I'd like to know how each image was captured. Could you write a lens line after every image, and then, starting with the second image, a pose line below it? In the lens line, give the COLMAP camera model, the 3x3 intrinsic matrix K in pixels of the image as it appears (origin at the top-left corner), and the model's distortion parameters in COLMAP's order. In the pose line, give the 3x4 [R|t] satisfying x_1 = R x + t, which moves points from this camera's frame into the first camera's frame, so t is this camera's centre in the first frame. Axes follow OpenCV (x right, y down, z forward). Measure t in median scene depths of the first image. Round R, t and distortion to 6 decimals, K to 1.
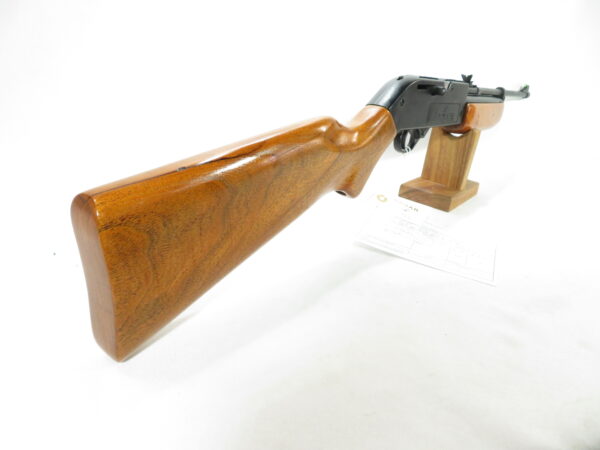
lens RADIAL K [[435.8, 0, 300.0], [0, 435.8, 225.0], [0, 0, 1]] dist [0.002293, 0.000144]
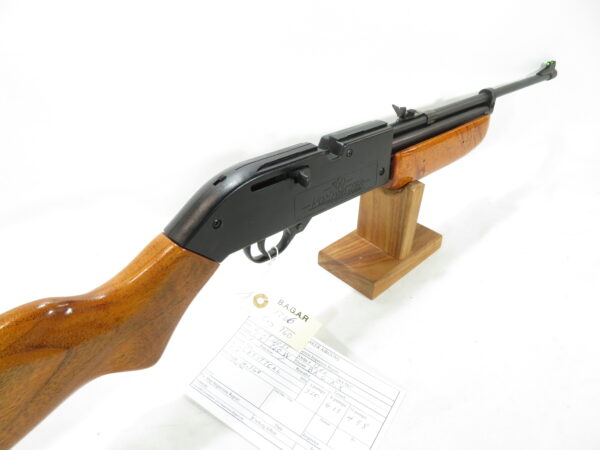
lens RADIAL K [[435.8, 0, 300.0], [0, 435.8, 225.0], [0, 0, 1]] dist [0.002293, 0.000144]
pose [[0.984139, -0.003432, -0.177368, 0.334179], [0.036689, 0.982135, 0.184565, -0.279051], [0.173566, -0.188145, 0.966683, 0.278075]]
